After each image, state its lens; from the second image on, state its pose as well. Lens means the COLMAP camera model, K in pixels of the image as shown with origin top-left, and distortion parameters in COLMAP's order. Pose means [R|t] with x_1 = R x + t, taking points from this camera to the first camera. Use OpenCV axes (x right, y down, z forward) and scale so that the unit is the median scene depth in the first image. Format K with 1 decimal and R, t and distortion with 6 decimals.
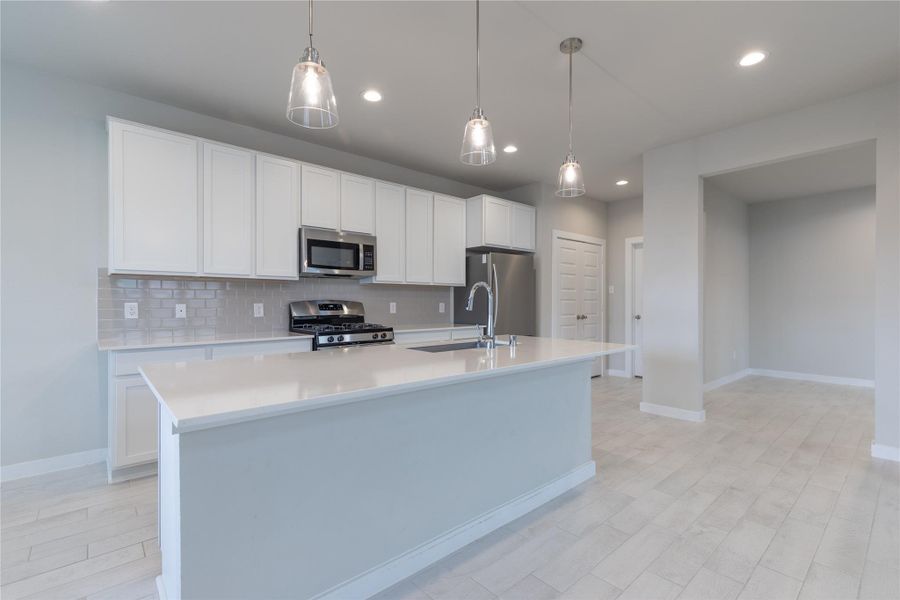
lens RADIAL K [[408.0, 0, 449.1], [0, 408.0, 298.9], [0, 0, 1]] dist [0.003378, -0.000432]
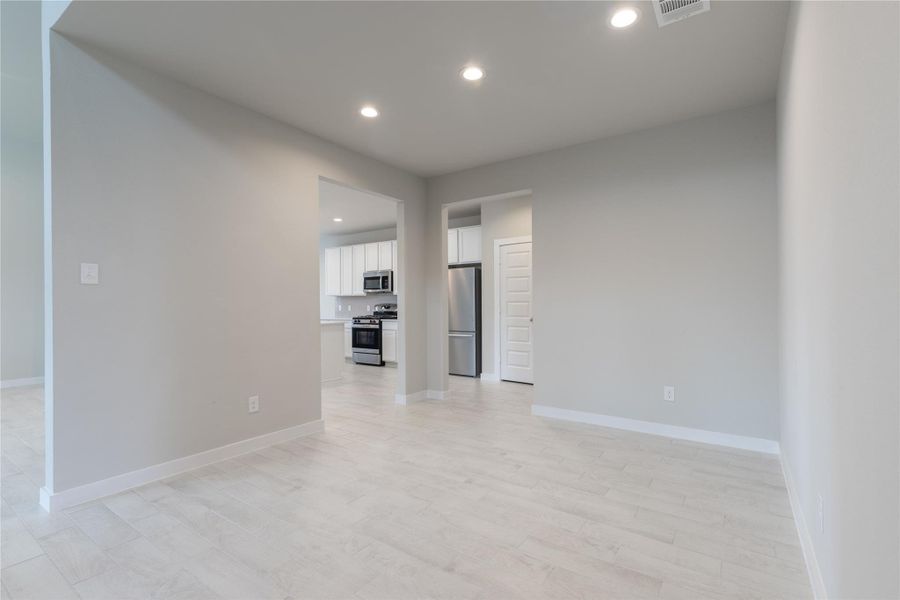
lens RADIAL K [[408.0, 0, 451.0], [0, 408.0, 304.1], [0, 0, 1]] dist [0.003378, -0.000432]
pose [[0.243206, -0.011870, -0.969902, 1.779463], [0.005234, 0.999927, -0.010925, 0.024946], [0.969961, -0.002420, 0.243250, 0.833979]]
